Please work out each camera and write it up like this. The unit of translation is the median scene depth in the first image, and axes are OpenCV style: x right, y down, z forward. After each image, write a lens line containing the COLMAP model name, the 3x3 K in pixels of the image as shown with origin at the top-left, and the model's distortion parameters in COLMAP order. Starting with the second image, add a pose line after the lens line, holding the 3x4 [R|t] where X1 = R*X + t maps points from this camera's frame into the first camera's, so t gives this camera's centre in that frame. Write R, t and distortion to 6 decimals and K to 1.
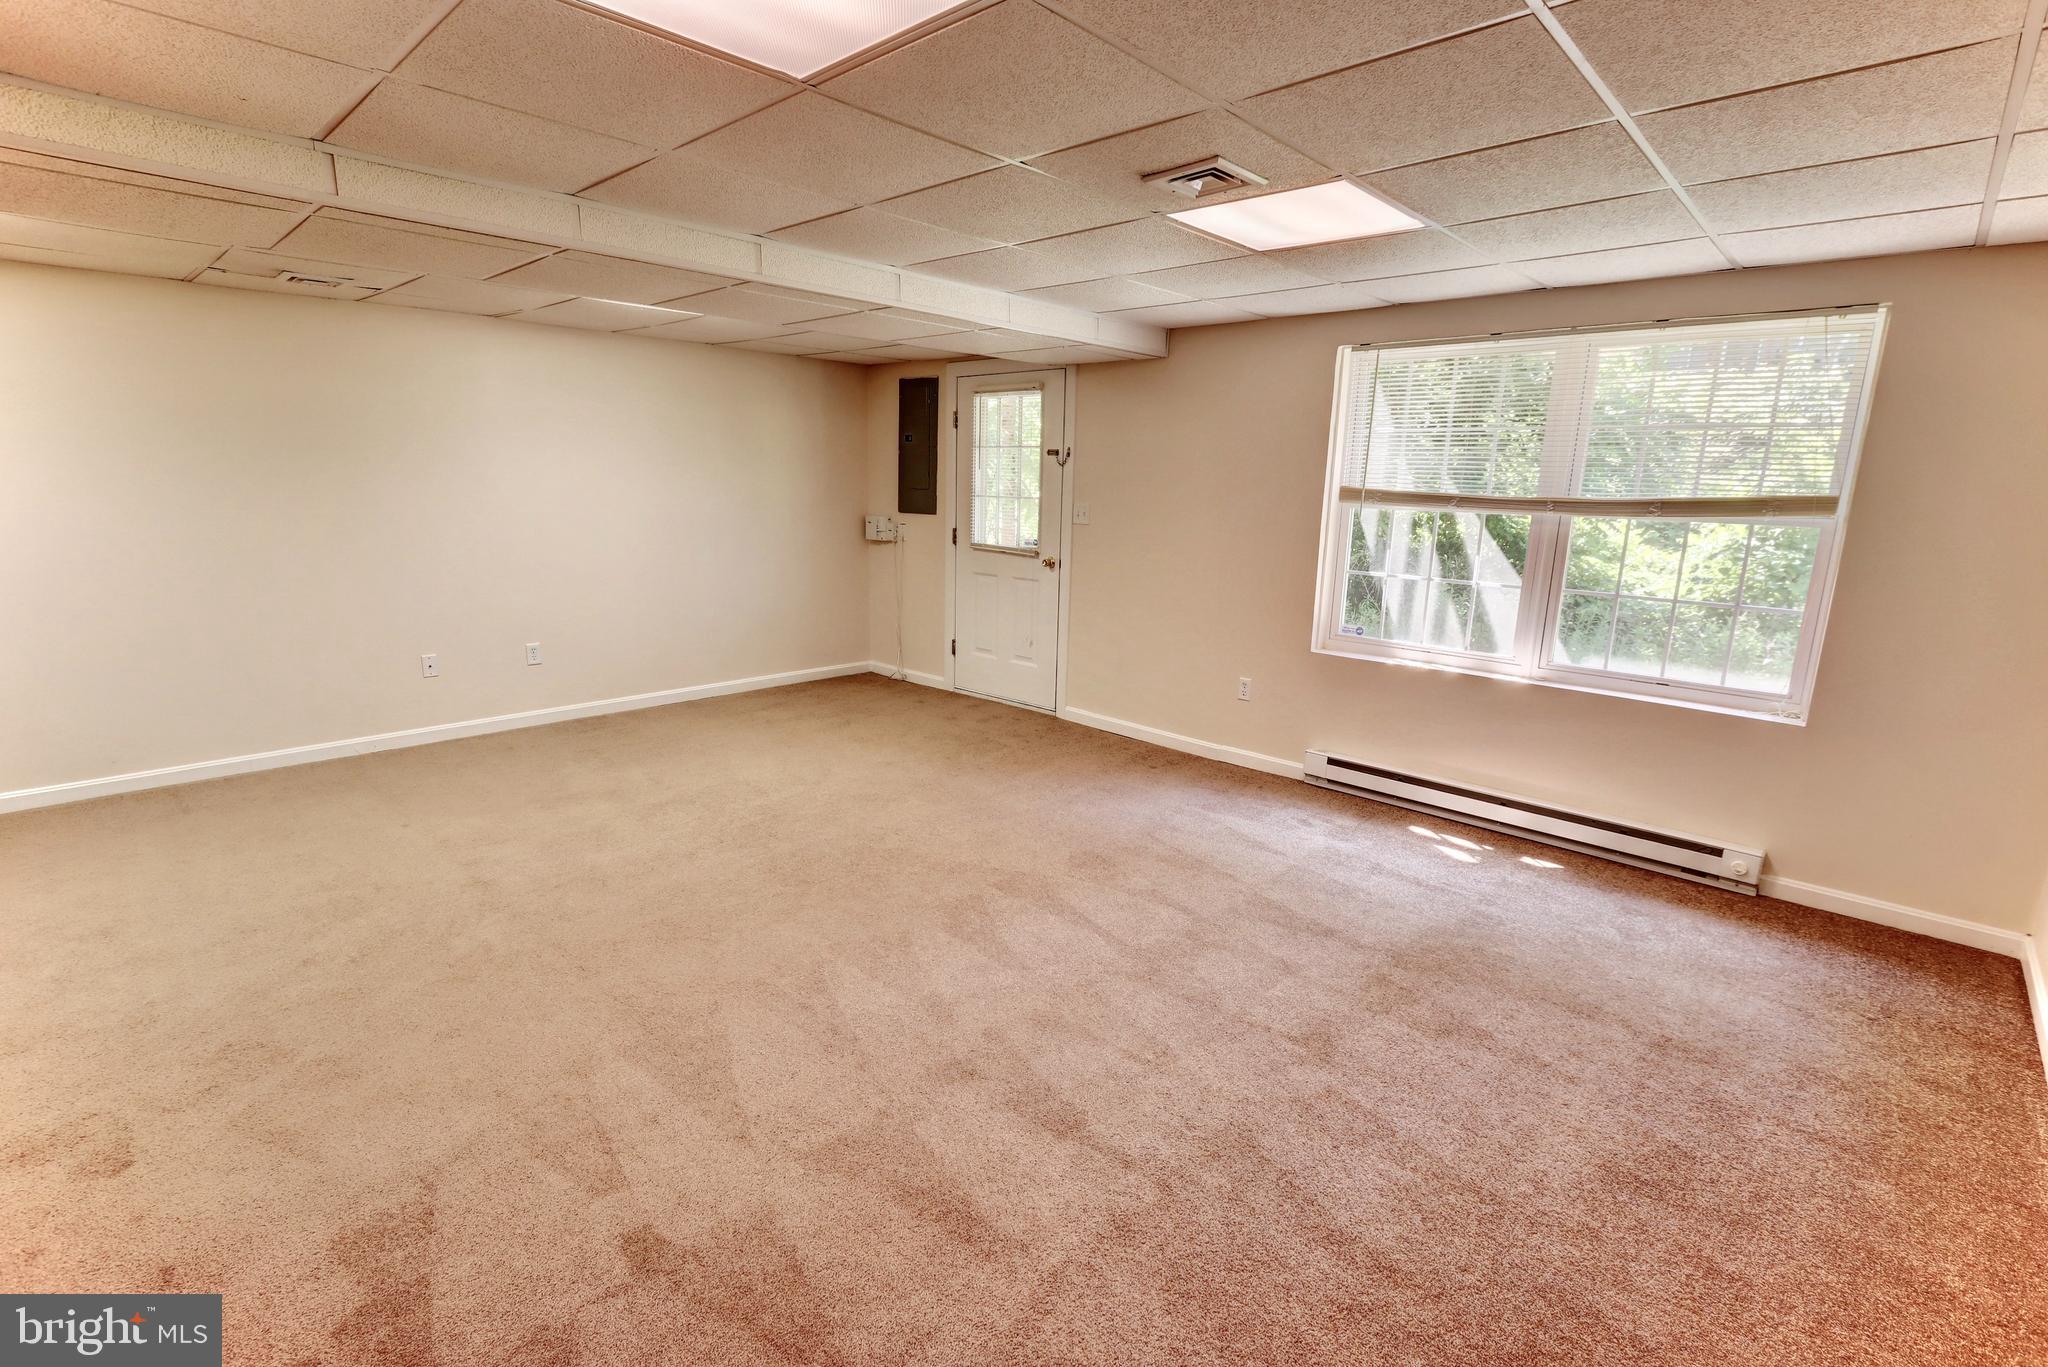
lens RADIAL K [[955.8, 0, 1029.7], [0, 955.8, 690.2], [0, 0, 1]] dist [-0.005535, 0.000380]
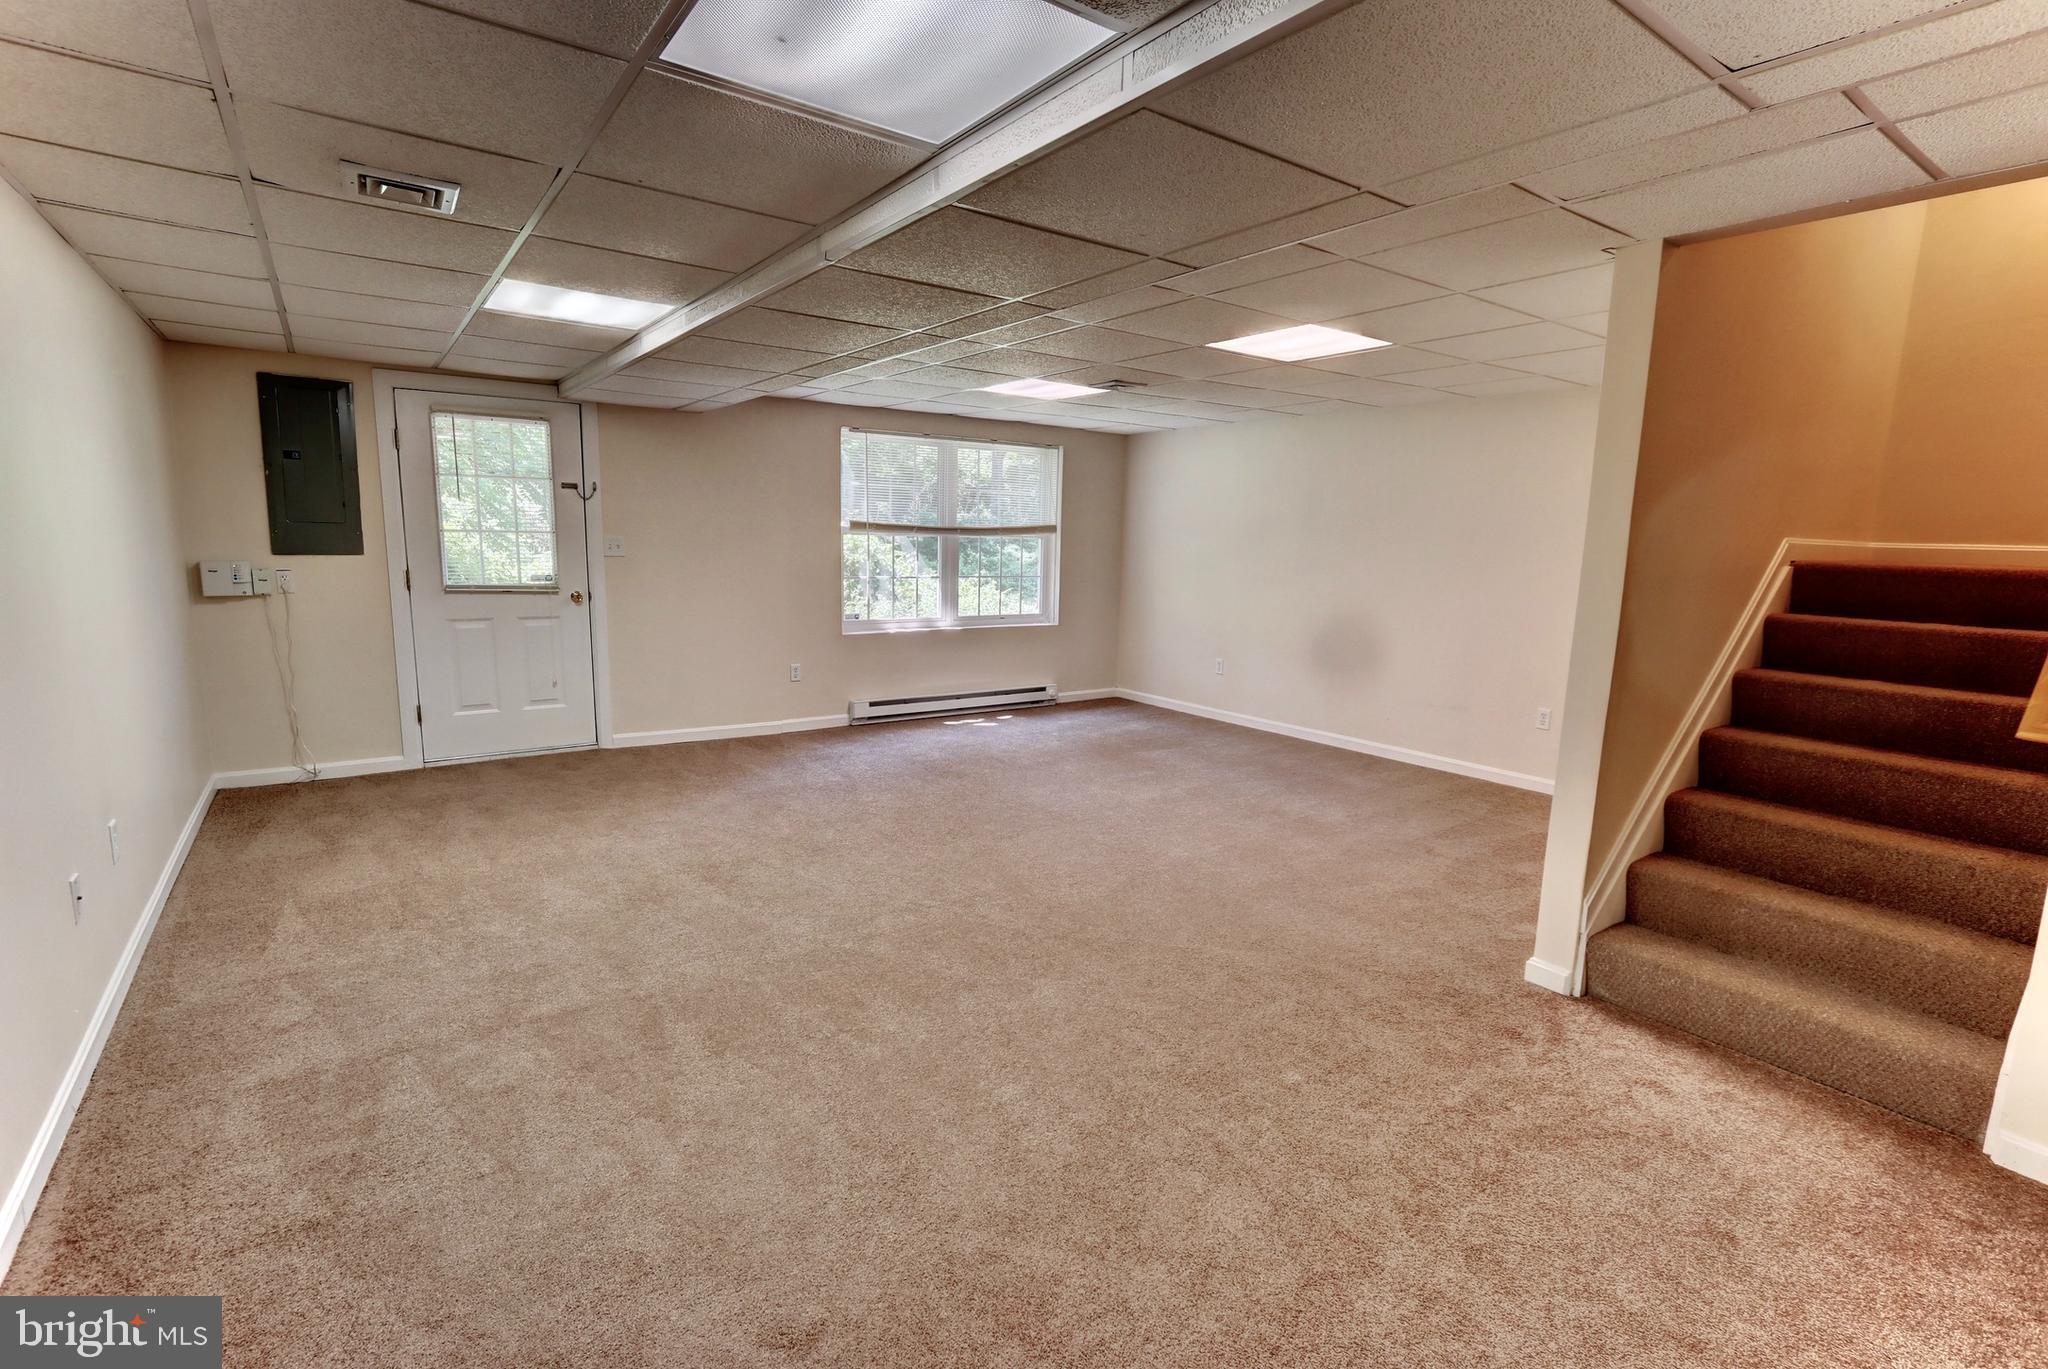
lens RADIAL K [[955.8, 0, 1029.7], [0, 955.8, 691.2], [0, 0, 1]] dist [-0.005535, 0.000380]
pose [[0.189730, -0.181863, 0.964846, -1.104213], [0.192413, 0.970528, 0.145097, -0.117426], [-0.962798, 0.158120, 0.219131, 0.445632]]
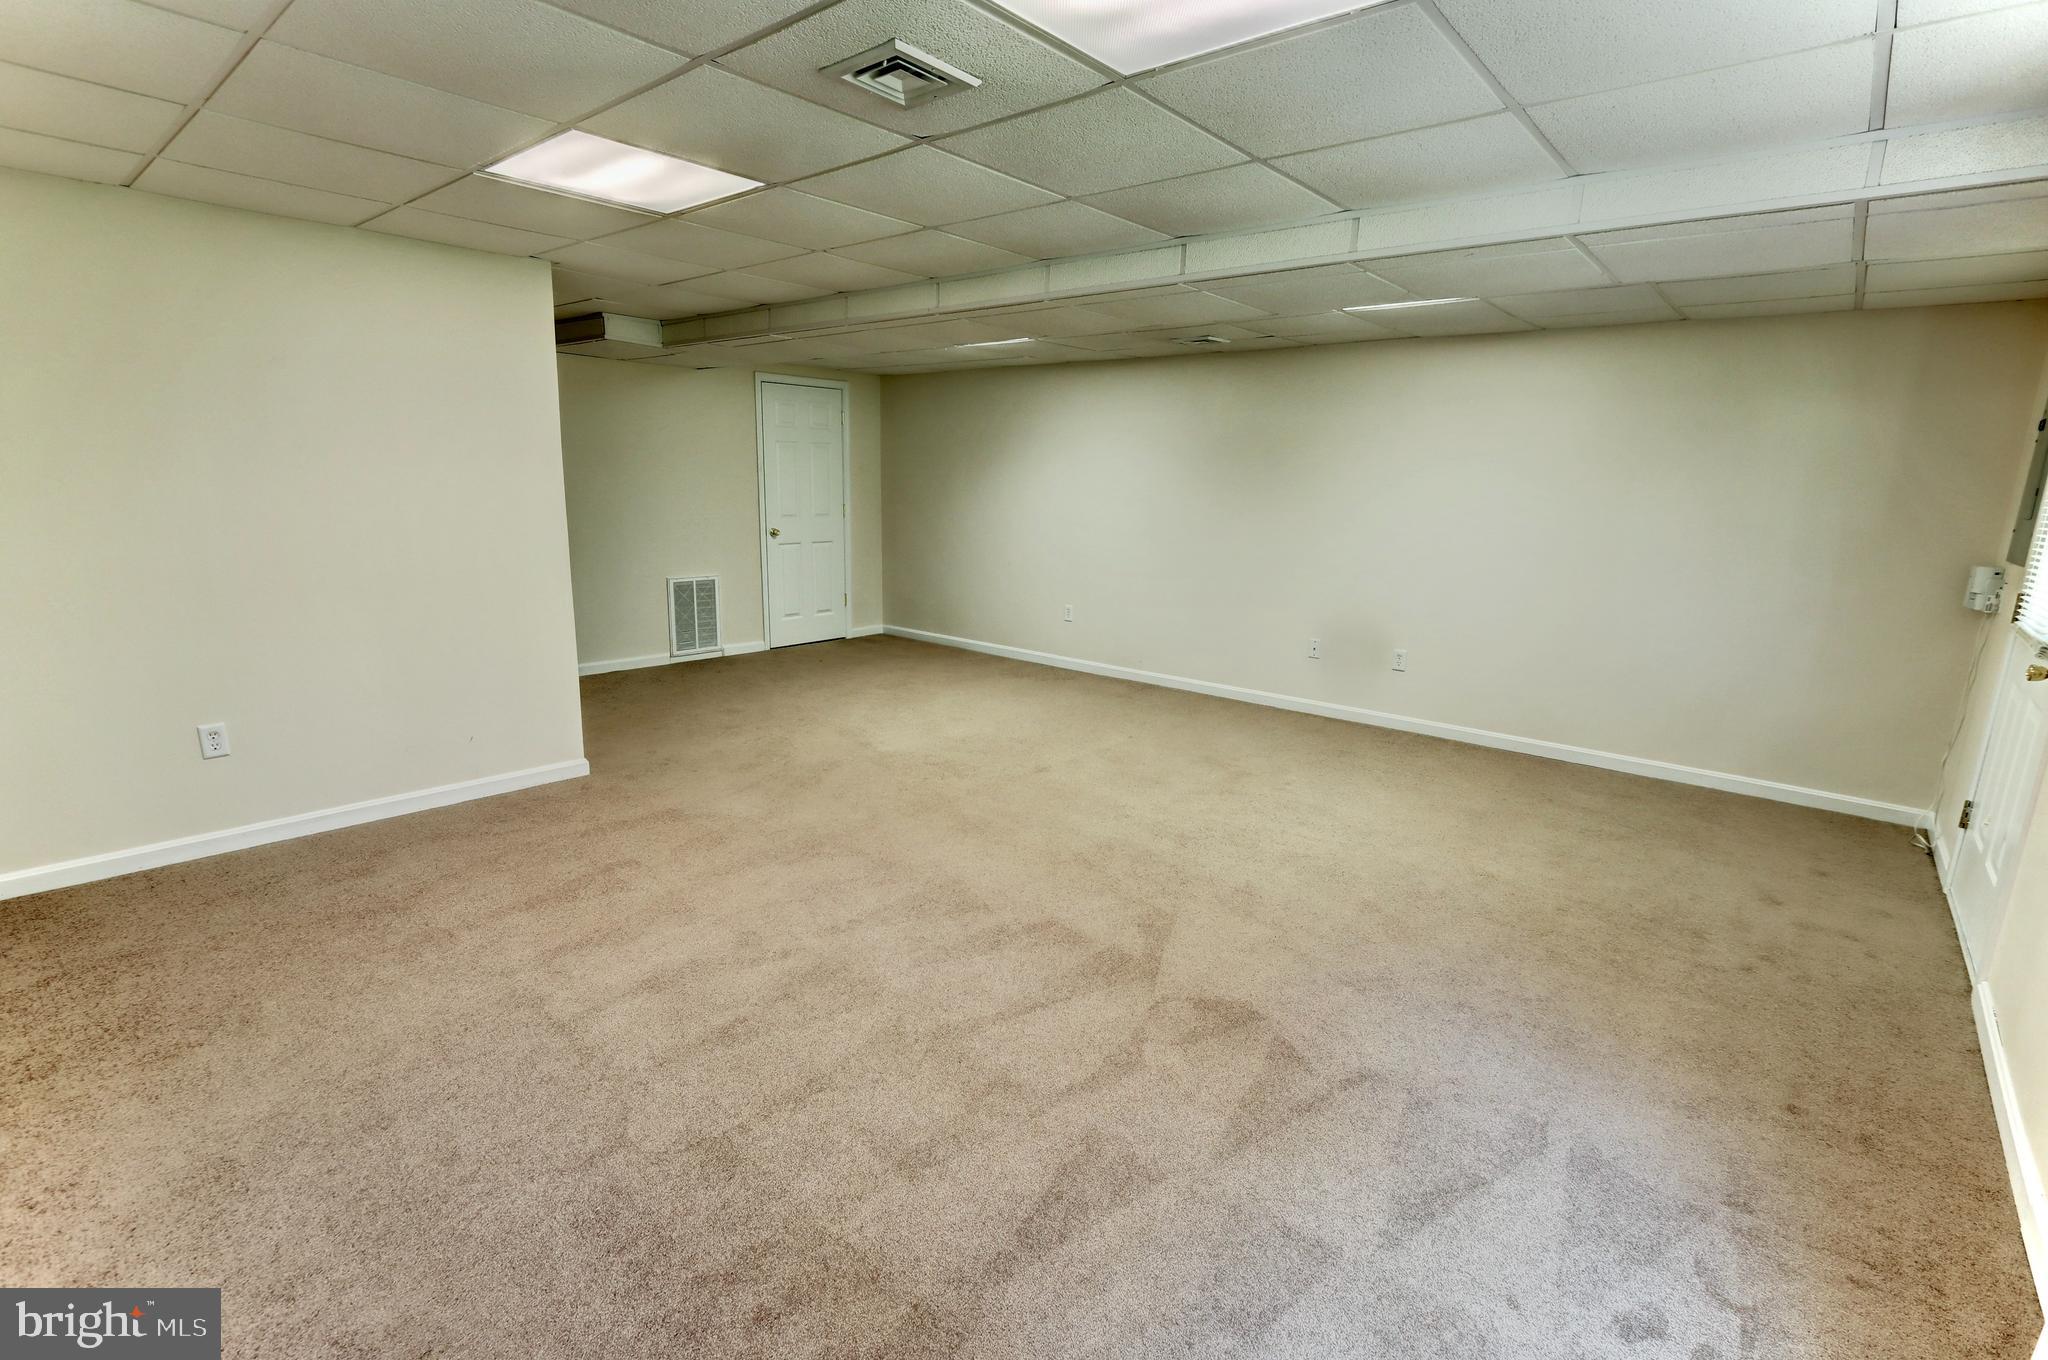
lens RADIAL K [[955.8, 0, 1029.7], [0, 955.8, 686.7], [0, 0, 1]] dist [-0.005535, 0.000380]
pose [[0.046092, 0.195867, -0.979547, 0.575146], [-0.239962, 0.954047, 0.179477, -0.118441], [0.969687, 0.226781, 0.090975, 0.618726]]
